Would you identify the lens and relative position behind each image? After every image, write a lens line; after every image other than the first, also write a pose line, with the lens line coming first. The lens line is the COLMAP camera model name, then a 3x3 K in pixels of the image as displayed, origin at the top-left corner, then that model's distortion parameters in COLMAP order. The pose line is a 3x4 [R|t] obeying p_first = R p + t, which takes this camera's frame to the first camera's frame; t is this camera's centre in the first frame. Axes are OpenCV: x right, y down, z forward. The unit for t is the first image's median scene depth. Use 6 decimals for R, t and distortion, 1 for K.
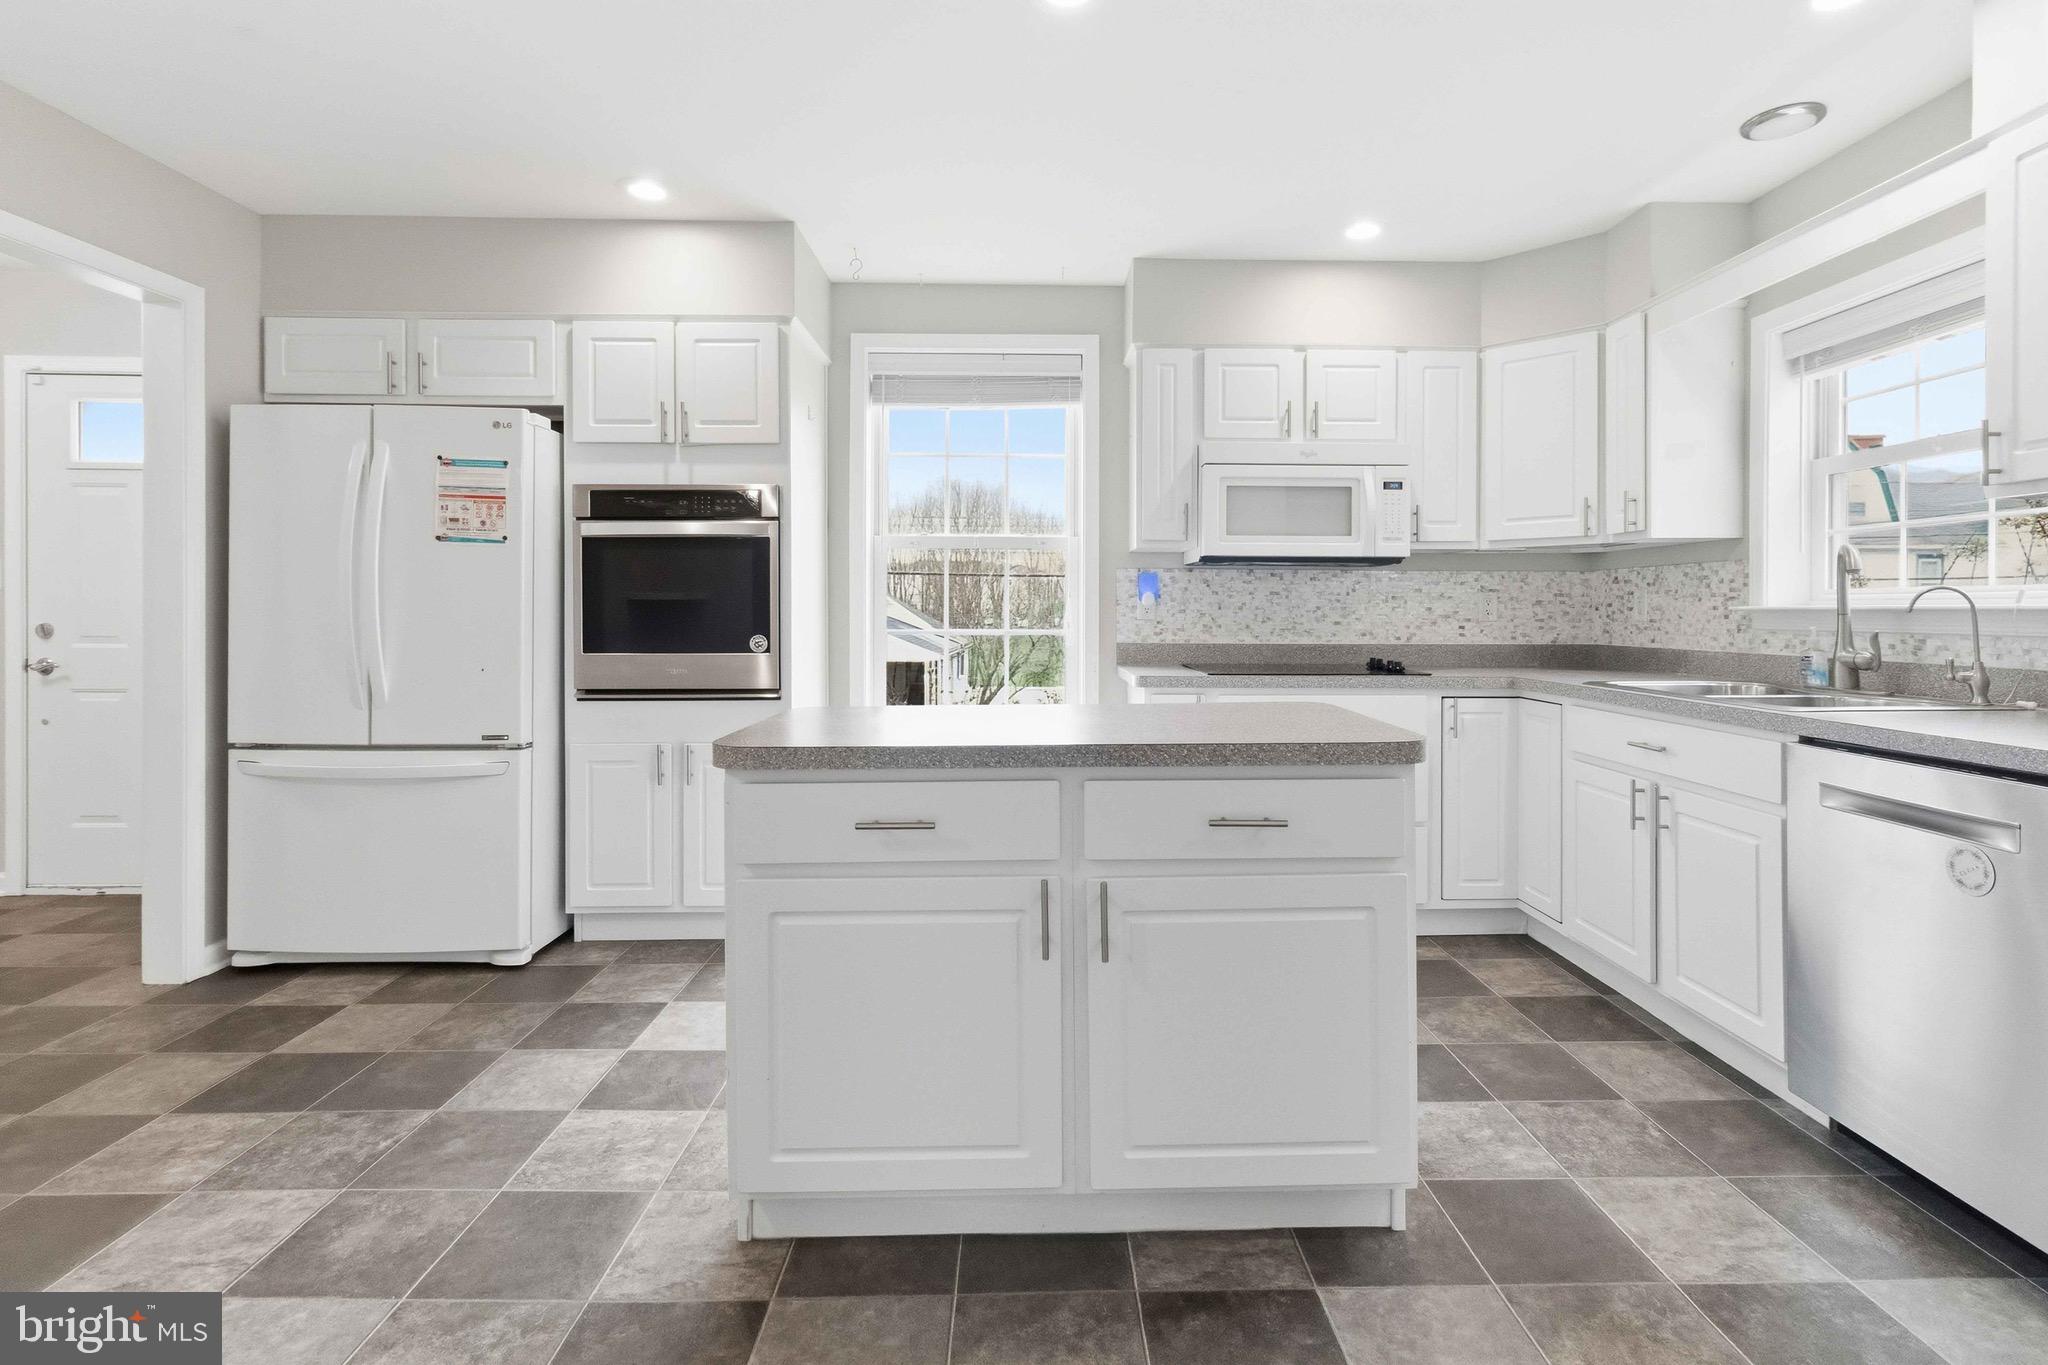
lens RADIAL K [[983.1, 0, 1046.8], [0, 983.1, 613.6], [0, 0, 1]] dist [0.003973, -0.000059]
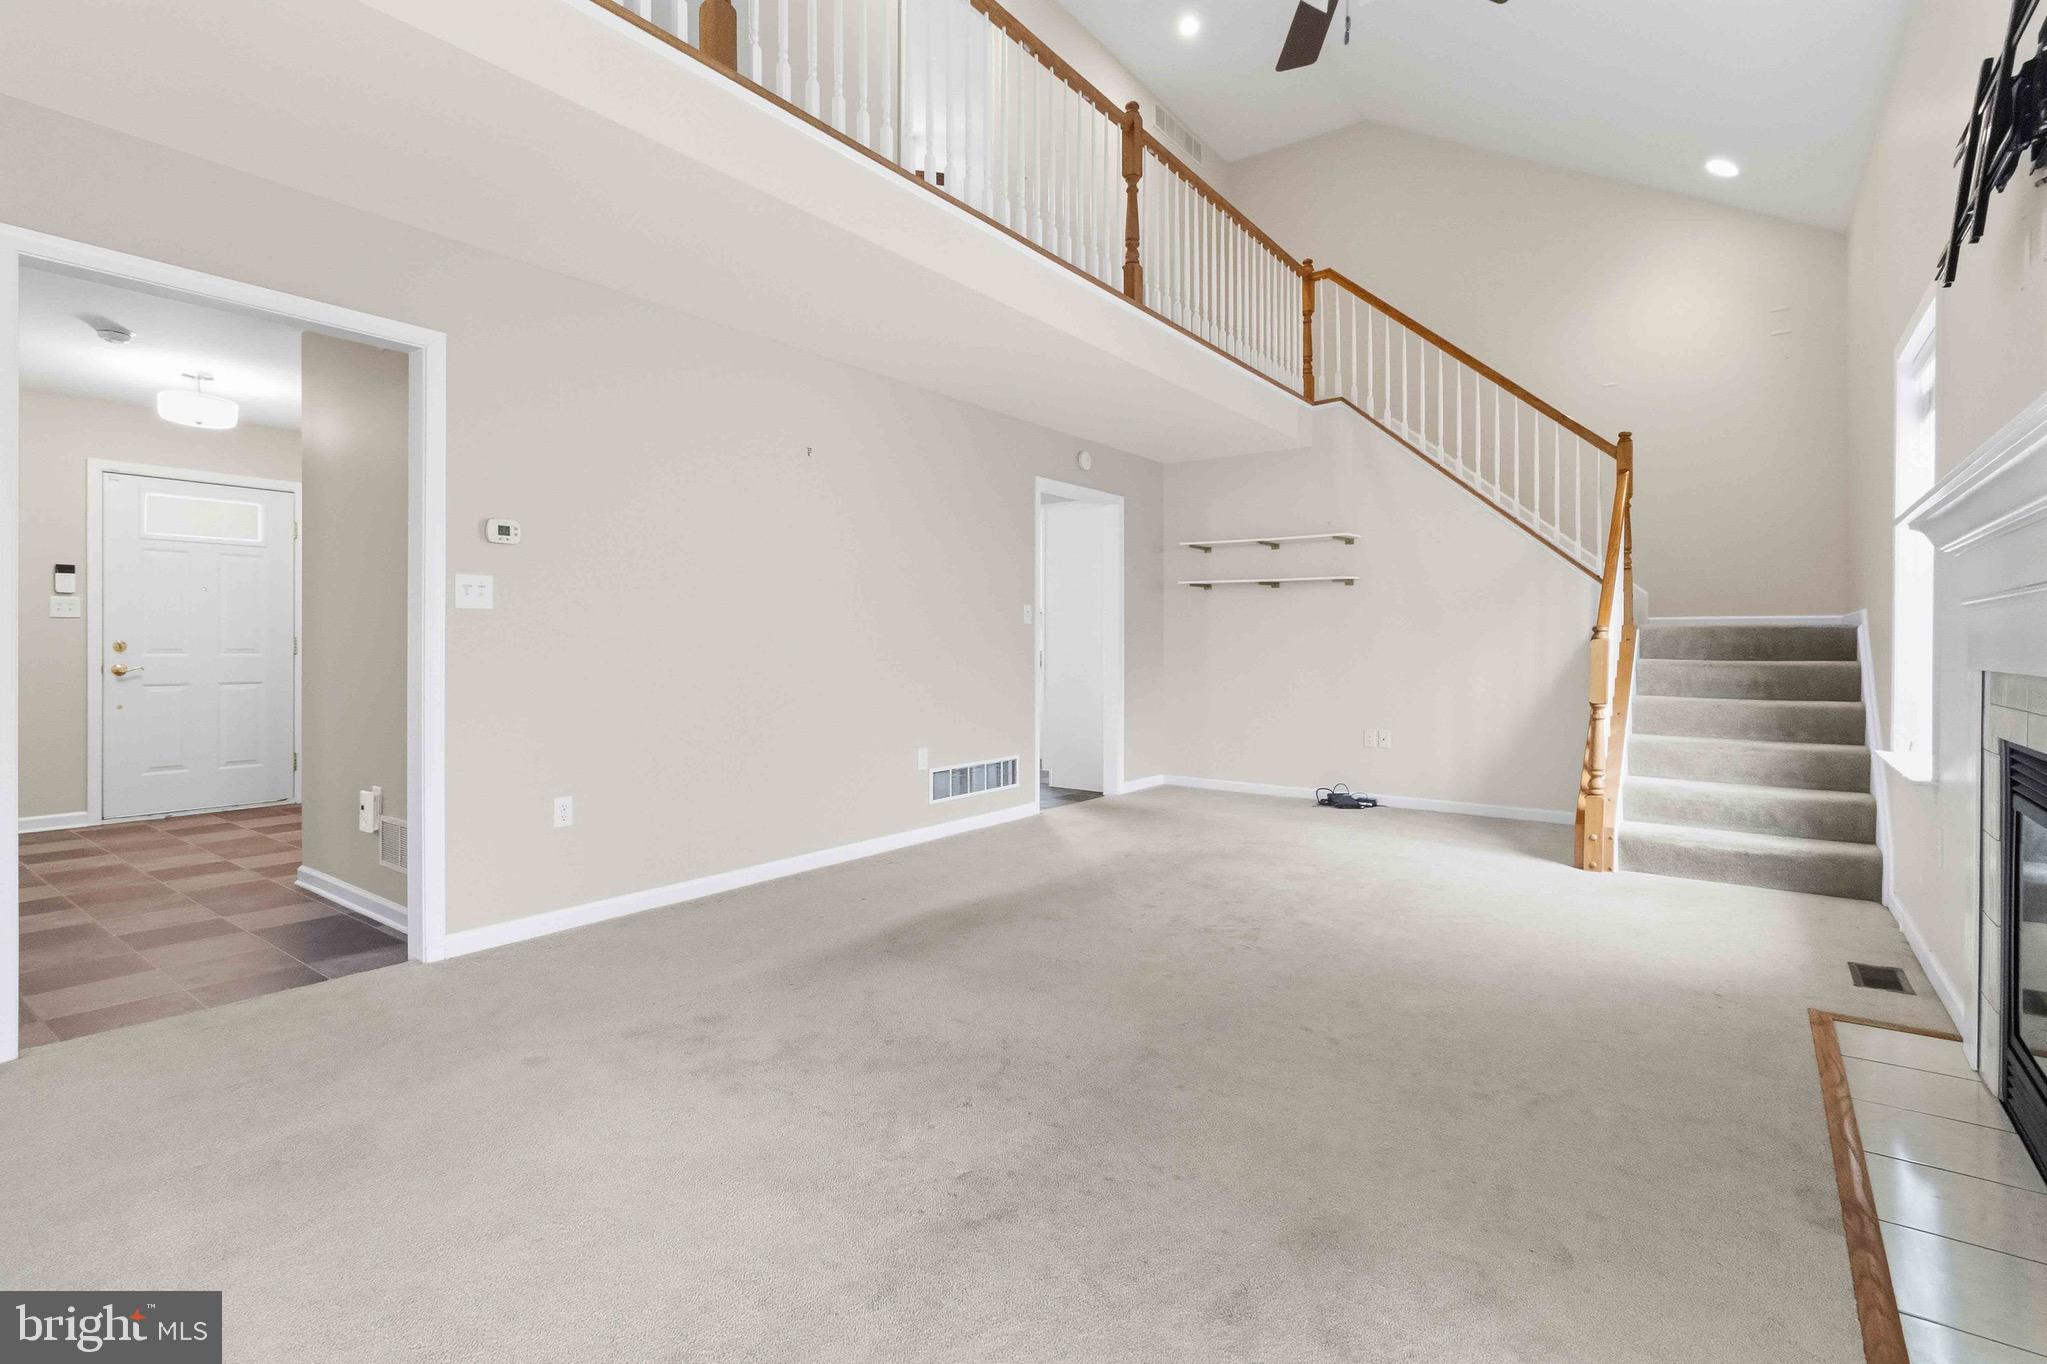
lens RADIAL K [[954.2, 0, 1042.4], [0, 954.2, 650.7], [0, 0, 1]] dist [0.007389, -0.001847]
pose [[0.609403, -0.006801, 0.792831, -1.667129], [0.002004, 0.999973, 0.007038, 0.021185], [-0.792858, -0.002700, 0.609400, -1.255978]]
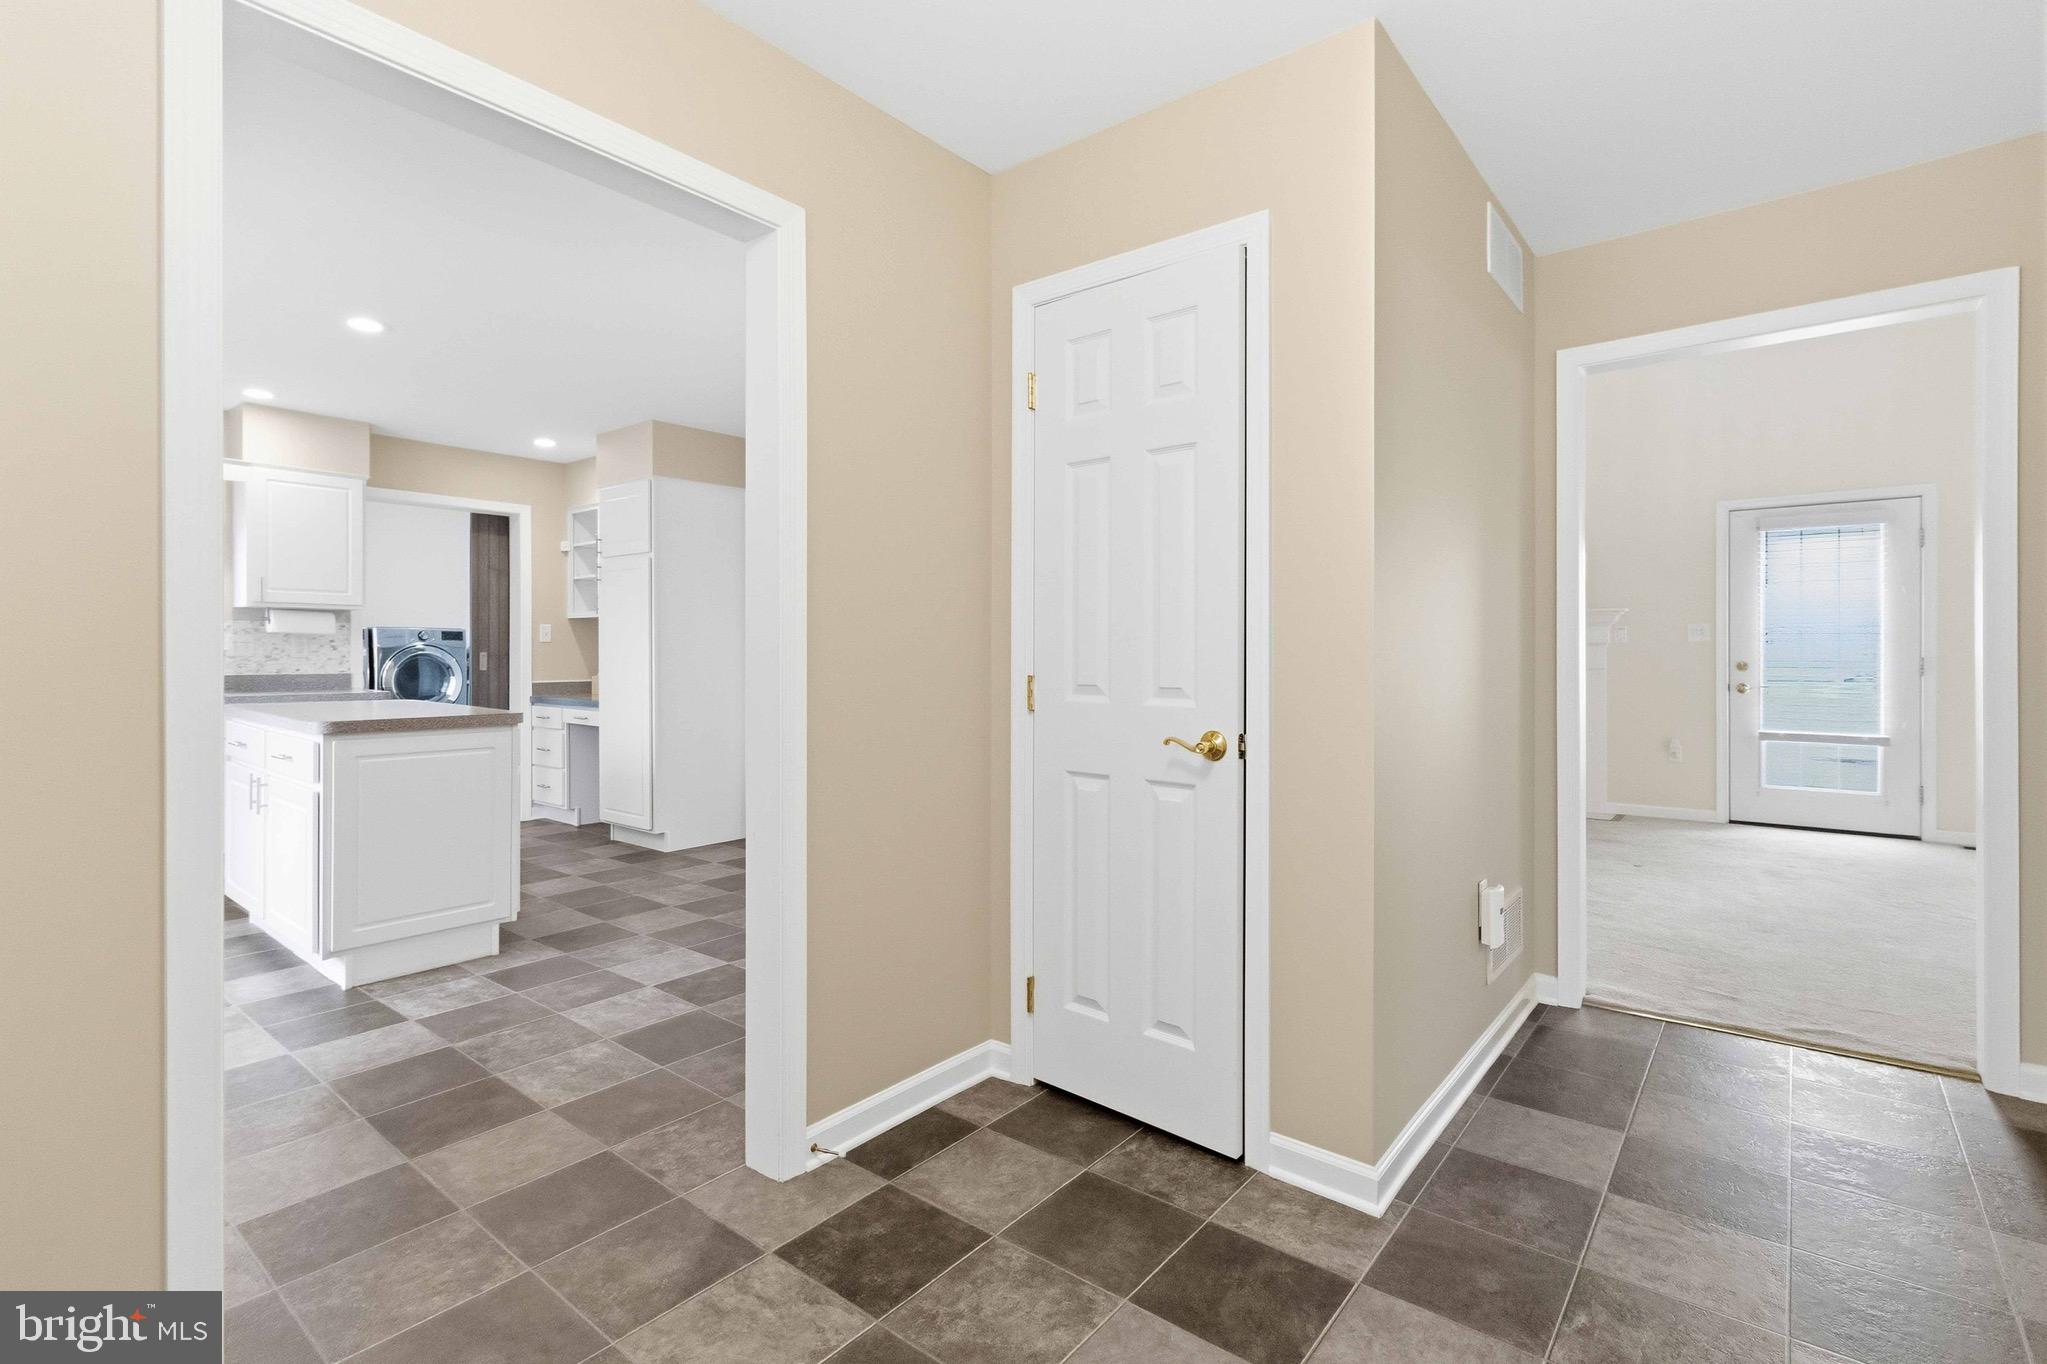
lens RADIAL K [[954.2, 0, 1037.7], [0, 954.2, 654.1], [0, 0, 1]] dist [0.007389, -0.001847]
pose [[-0.767402, -0.004083, 0.641154, -1.459865], [-0.001147, 0.999987, 0.004995, -0.006039], [-0.641166, 0.003098, -0.767396, 1.070743]]
